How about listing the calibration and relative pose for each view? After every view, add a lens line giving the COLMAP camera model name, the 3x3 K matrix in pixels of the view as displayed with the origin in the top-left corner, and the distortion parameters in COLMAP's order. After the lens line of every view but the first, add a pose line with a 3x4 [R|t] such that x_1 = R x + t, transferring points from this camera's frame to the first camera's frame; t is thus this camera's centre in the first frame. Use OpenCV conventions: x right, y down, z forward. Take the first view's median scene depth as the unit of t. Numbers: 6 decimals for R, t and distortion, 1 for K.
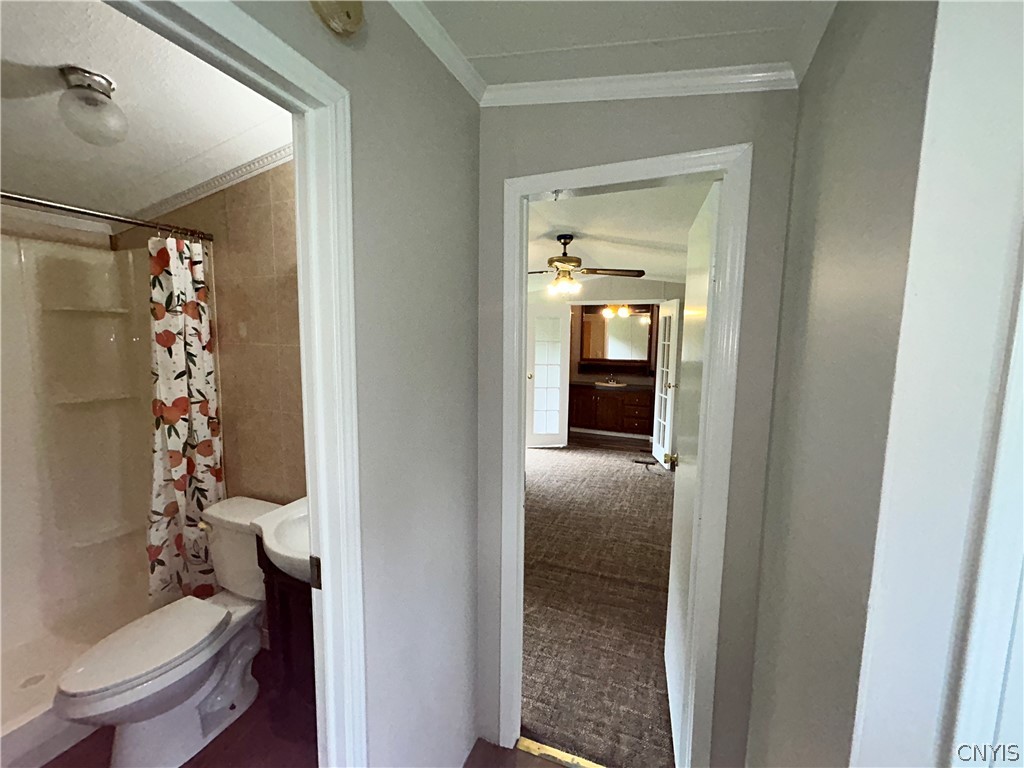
lens RADIAL K [[415.8, 0, 519.2], [0, 415.8, 383.4], [0, 0, 1]] dist [-0.000212, 0.001104]
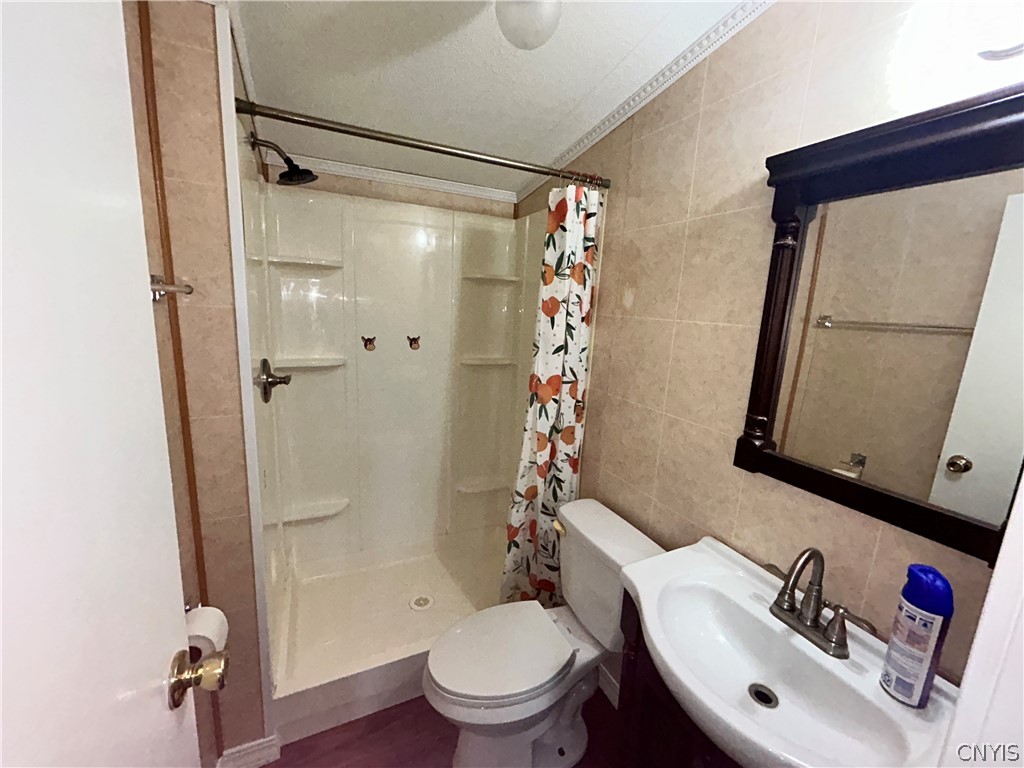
lens RADIAL K [[415.8, 0, 510.5], [0, 415.8, 383.5], [0, 0, 1]] dist [-0.000212, 0.001104]
pose [[0.736924, 0.149563, -0.659222, -0.297453], [-0.115065, 0.988738, 0.095696, -0.021083], [0.666110, 0.005333, 0.745834, 0.279345]]
